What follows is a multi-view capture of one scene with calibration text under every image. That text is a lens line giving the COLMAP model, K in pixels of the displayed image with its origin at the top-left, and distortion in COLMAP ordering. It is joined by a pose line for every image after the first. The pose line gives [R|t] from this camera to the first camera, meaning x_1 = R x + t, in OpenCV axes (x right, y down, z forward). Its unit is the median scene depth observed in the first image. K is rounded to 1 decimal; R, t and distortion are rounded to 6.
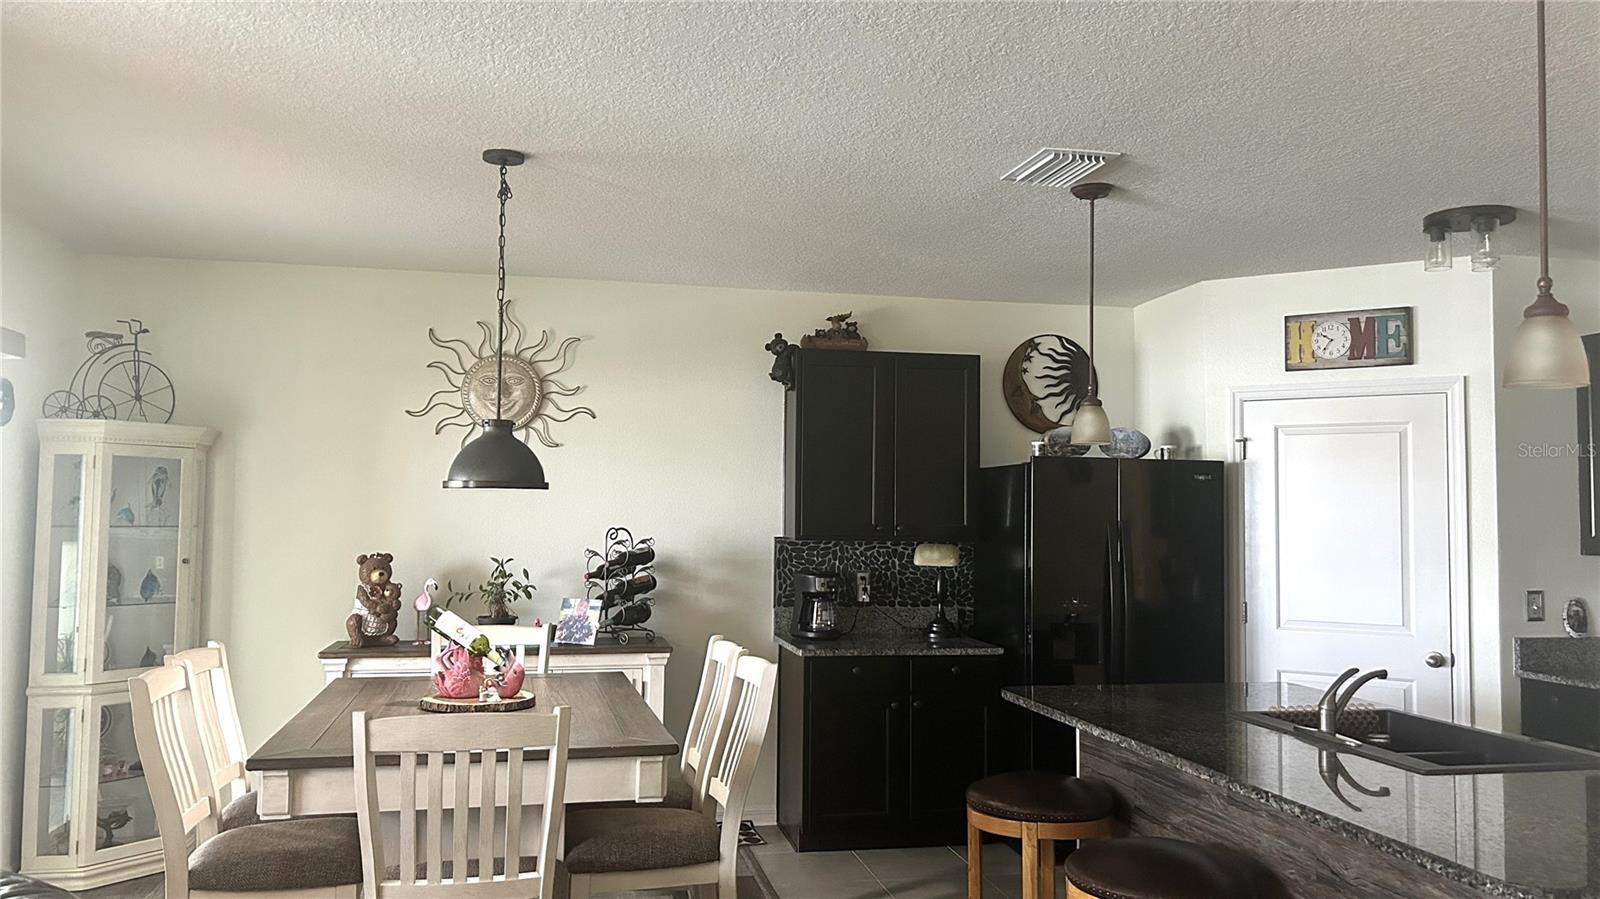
lens RADIAL K [[1185.0, 0, 800.0], [0, 1185.0, 449.5], [0, 0, 1]] dist [0.084667, -0.127356]
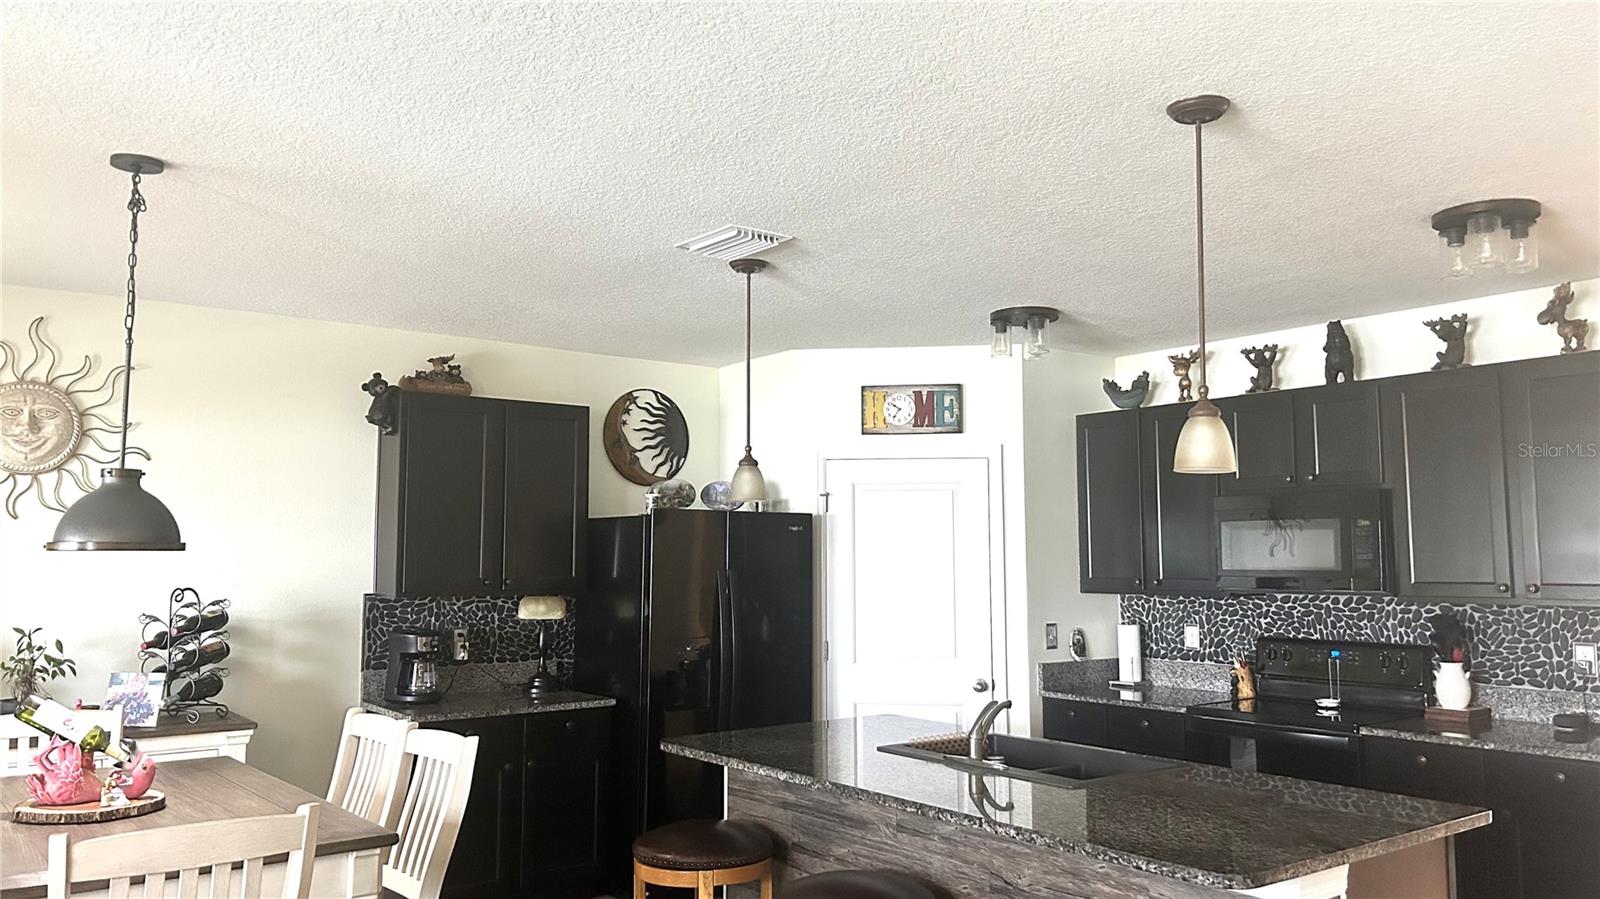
lens RADIAL K [[1185.0, 0, 800.0], [0, 1185.0, 449.5], [0, 0, 1]] dist [0.084667, -0.127356]
pose [[0.905651, 0.028404, 0.423071, -0.122689], [-0.014554, 0.999248, -0.035934, -0.010509], [-0.423773, 0.026387, 0.905384, 0.015451]]
